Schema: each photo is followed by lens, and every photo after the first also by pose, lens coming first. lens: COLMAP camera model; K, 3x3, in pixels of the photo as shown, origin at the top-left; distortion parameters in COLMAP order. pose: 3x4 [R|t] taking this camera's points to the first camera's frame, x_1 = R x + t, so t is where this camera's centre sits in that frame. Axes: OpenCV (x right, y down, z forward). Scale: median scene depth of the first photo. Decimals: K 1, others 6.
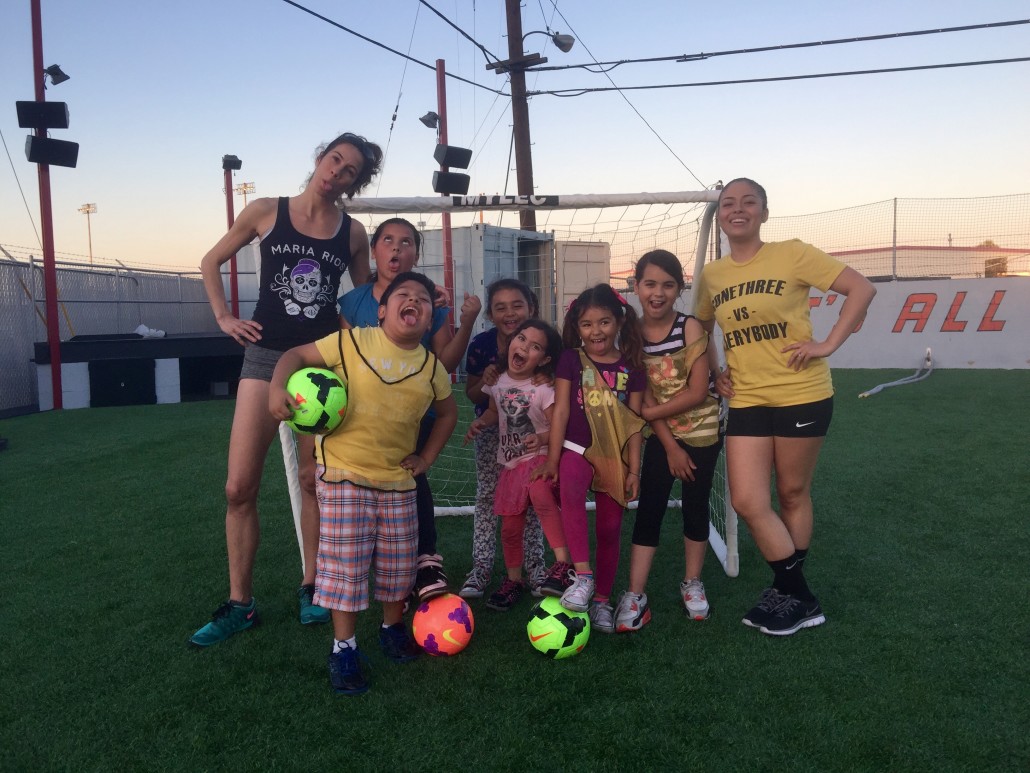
lens RADIAL K [[877.9, 0, 514.4], [0, 877.9, 375.7], [0, 0, 1]] dist [0.033668, -0.012008]
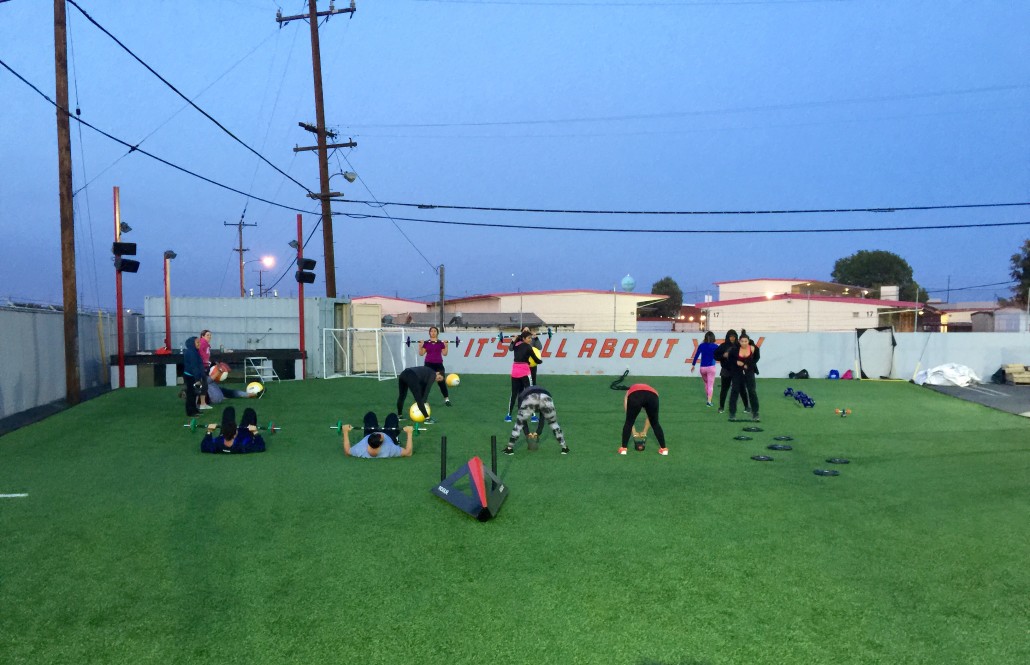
lens RADIAL K [[861.0, 0, 520.4], [0, 861.0, 360.9], [0, 0, 1]] dist [0.062006, 0.003140]
pose [[0.951571, 0.016390, 0.306993, -0.202788], [-0.006836, 0.999459, -0.032170, 0.027148], [-0.307354, 0.028514, 0.951168, -0.976020]]
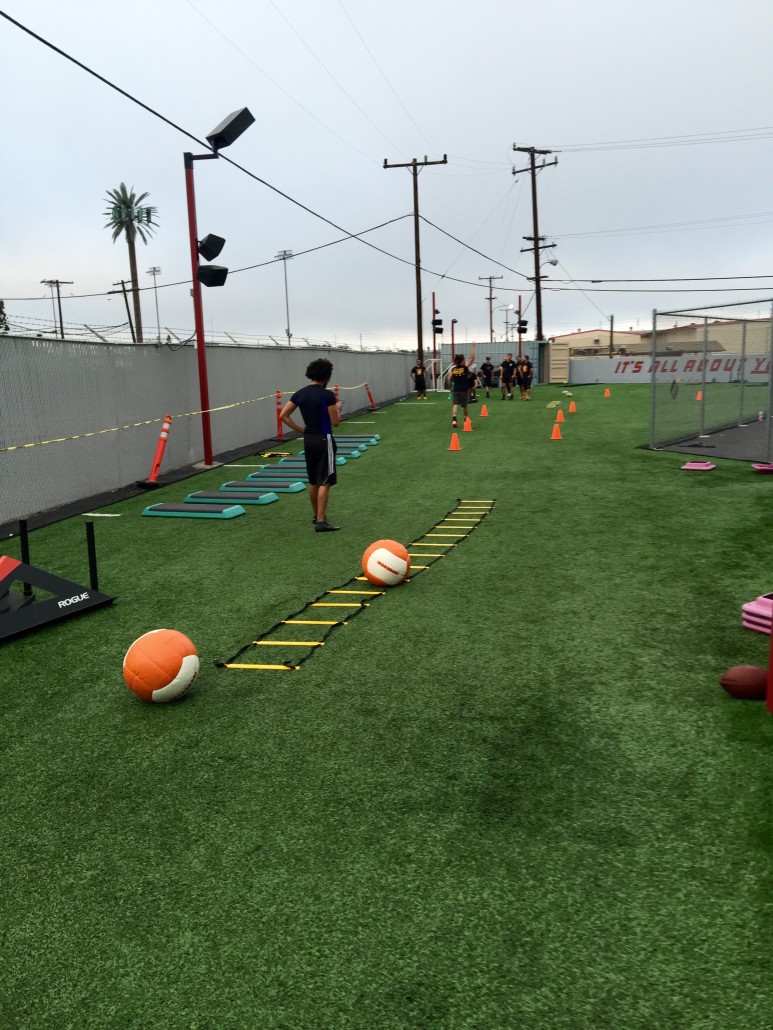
lens RADIAL K [[877.9, 0, 390.2], [0, 877.9, 523.8], [0, 0, 1]] dist [0.033668, -0.012008]
pose [[0.993658, 0.022498, -0.110172, -0.193220], [-0.009456, 0.993029, 0.117493, 0.153037], [0.112047, -0.115706, 0.986944, -2.740957]]
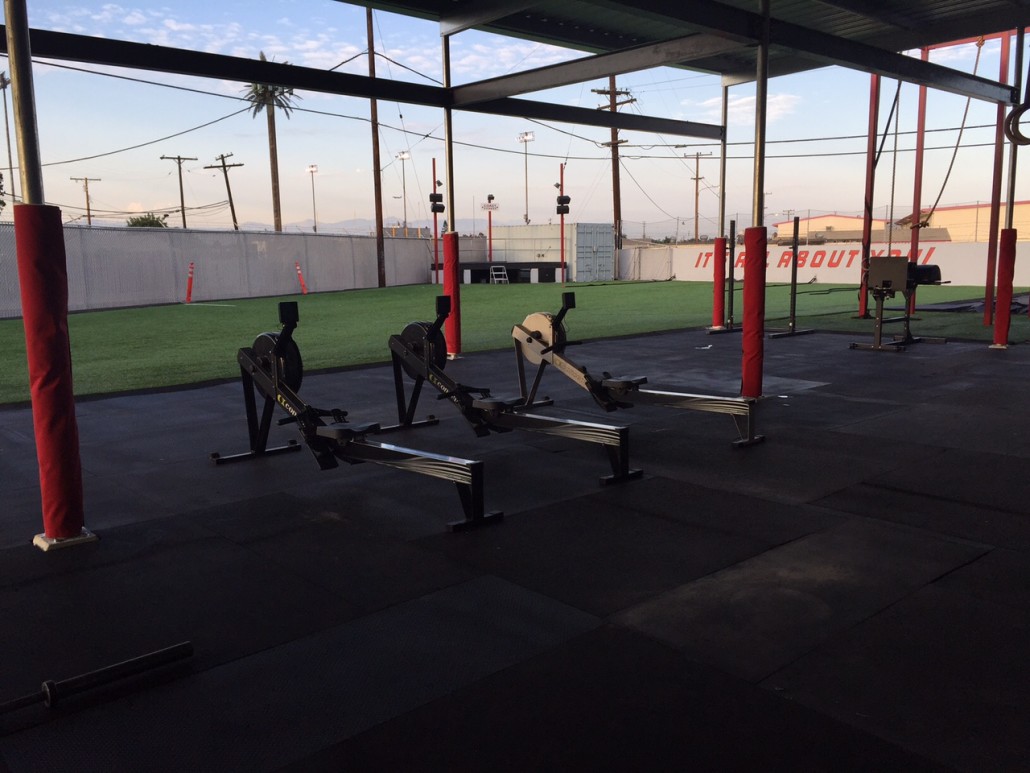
lens RADIAL K [[883.9, 0, 517.1], [0, 883.9, 387.3], [0, 0, 1]] dist [0.042925, 0.005000]
pose [[0.953178, 0.062647, -0.295849, 0.646763], [-0.035980, 0.994852, 0.094740, 0.079980], [0.300261, -0.079659, 0.950525, -1.732738]]
